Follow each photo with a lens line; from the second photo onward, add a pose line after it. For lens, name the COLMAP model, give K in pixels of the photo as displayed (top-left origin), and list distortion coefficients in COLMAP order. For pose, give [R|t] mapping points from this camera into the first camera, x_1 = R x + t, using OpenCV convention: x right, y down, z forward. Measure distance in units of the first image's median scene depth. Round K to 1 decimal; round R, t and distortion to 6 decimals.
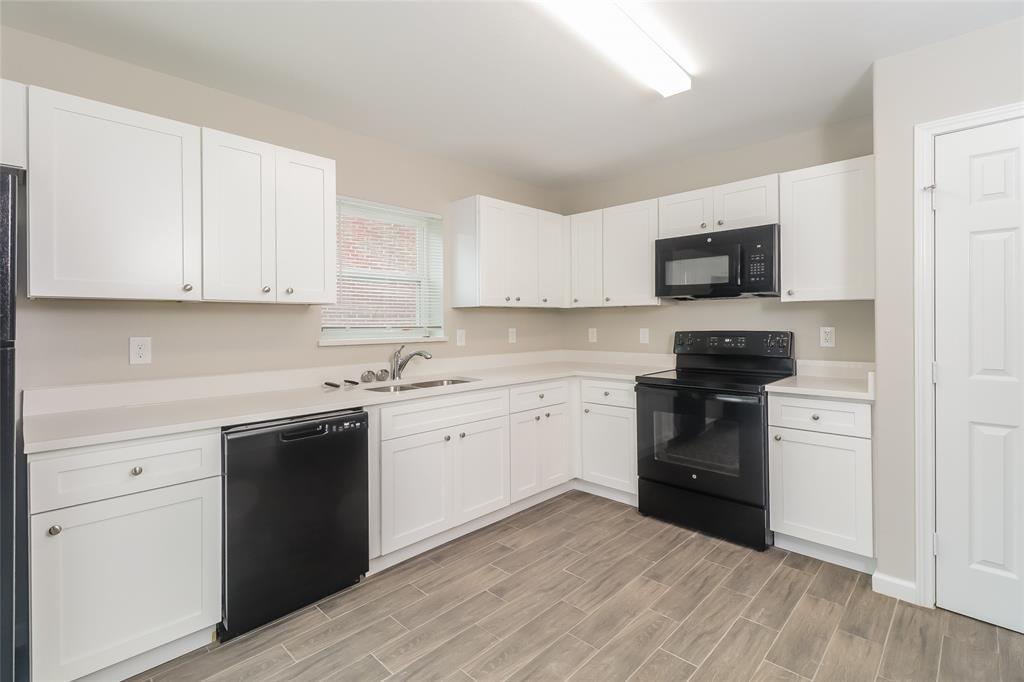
lens RADIAL K [[475.7, 0, 510.9], [0, 475.7, 332.5], [0, 0, 1]] dist [0.005646, -0.007054]
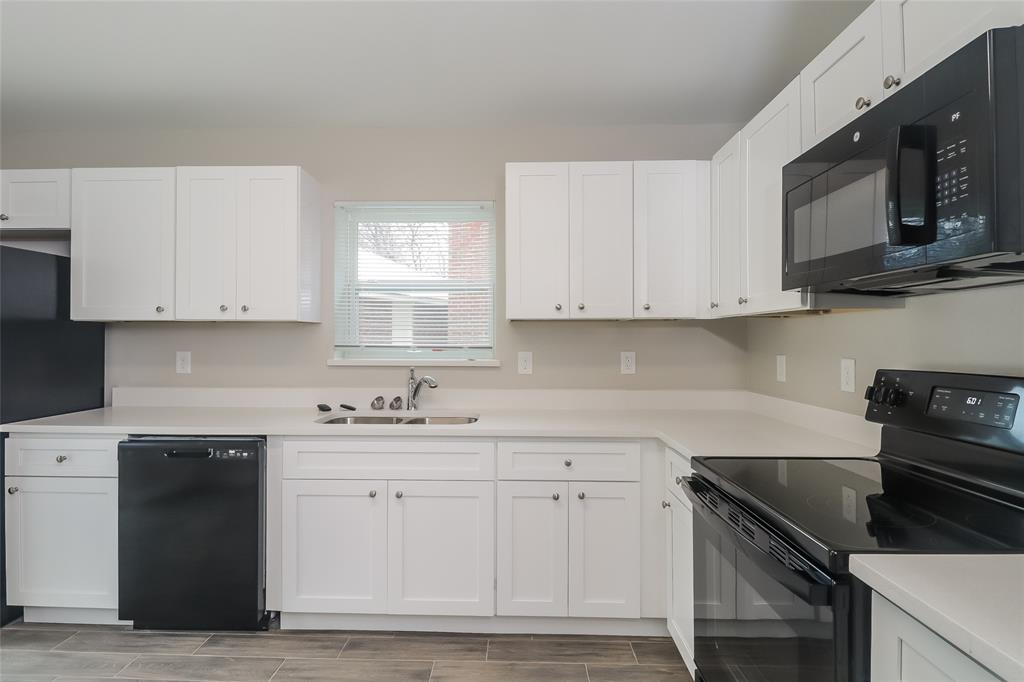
lens RADIAL K [[509.1, 0, 510.1], [0, 509.1, 340.4], [0, 0, 1]] dist [-0.016945, -0.000806]
pose [[0.679825, 0.009555, -0.733312, 0.545163], [-0.023522, 0.999685, -0.008781, -0.019482], [0.732997, 0.023219, 0.679835, 0.540744]]
